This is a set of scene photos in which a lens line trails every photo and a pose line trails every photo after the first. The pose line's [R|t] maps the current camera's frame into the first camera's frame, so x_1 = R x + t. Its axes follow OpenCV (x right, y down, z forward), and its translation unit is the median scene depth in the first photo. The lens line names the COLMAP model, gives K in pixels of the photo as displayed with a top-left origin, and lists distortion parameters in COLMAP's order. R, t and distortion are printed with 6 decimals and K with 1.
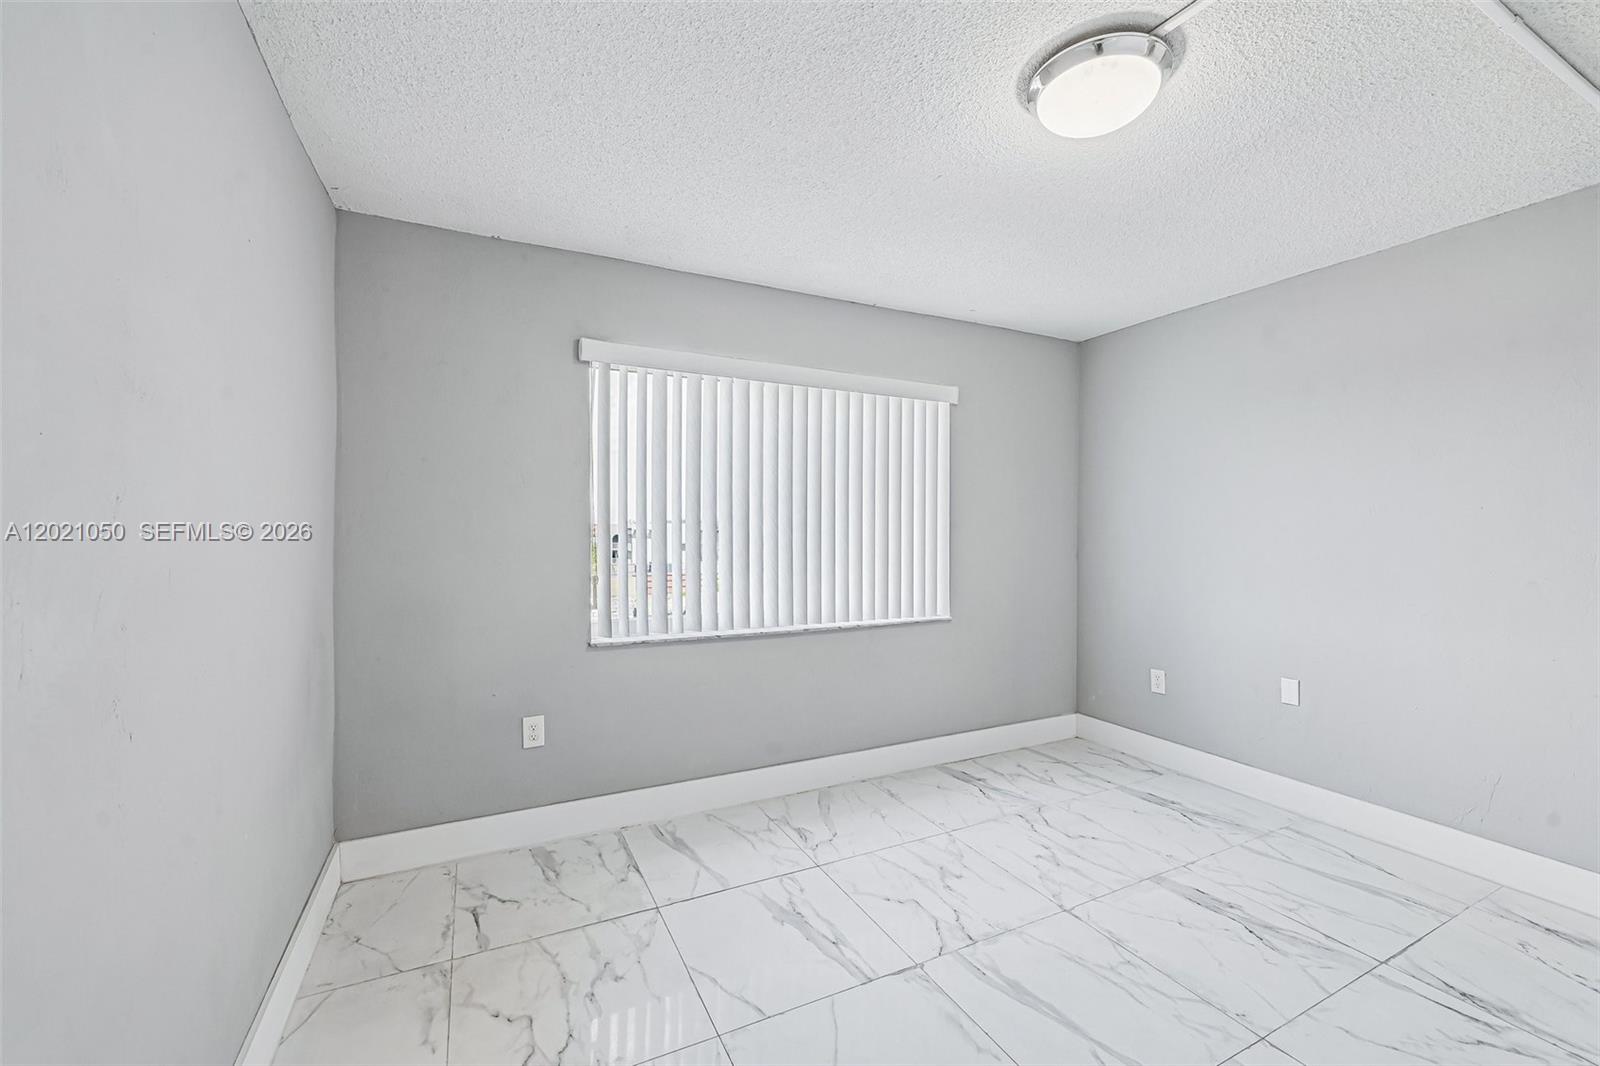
lens RADIAL K [[655.2, 0, 796.3], [0, 655.2, 527.5], [0, 0, 1]] dist [-0.001493, -0.000707]
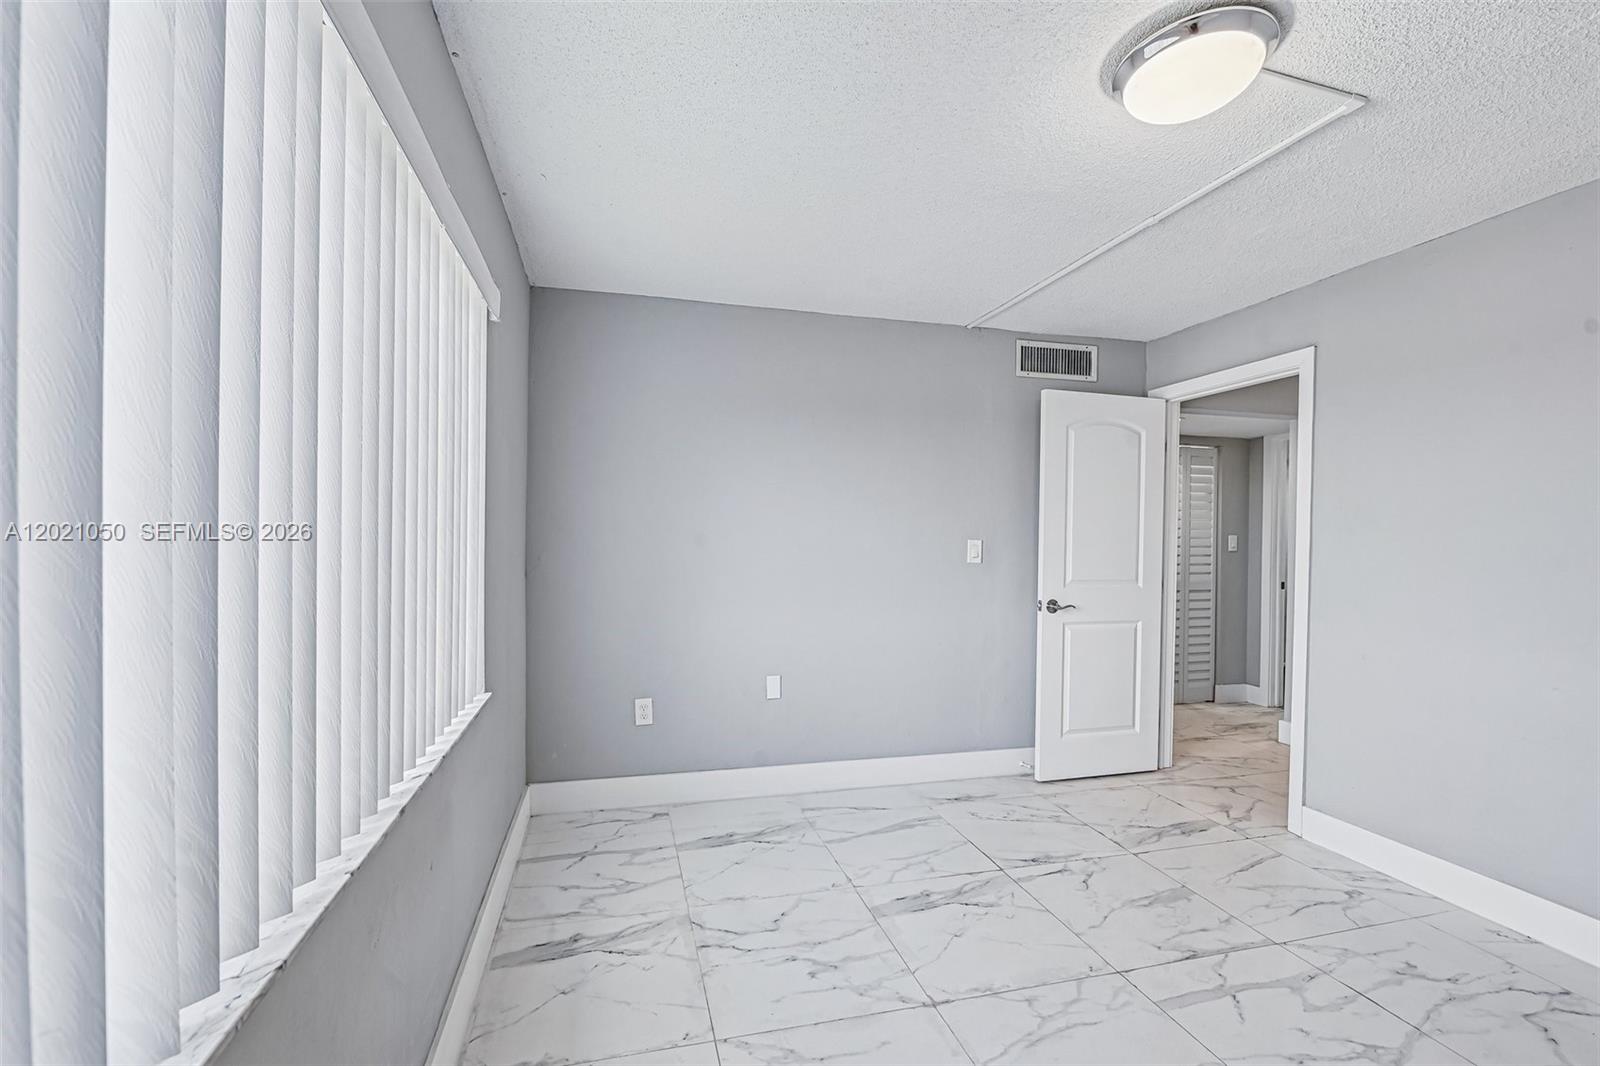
lens RADIAL K [[659.7, 0, 793.1], [0, 659.7, 547.0], [0, 0, 1]] dist [-0.002015, -0.000294]
pose [[0.206322, -0.012142, 0.978409, -0.333861], [-0.014125, 0.999782, 0.015386, -0.001676], [-0.978382, -0.016994, 0.206106, 0.784588]]
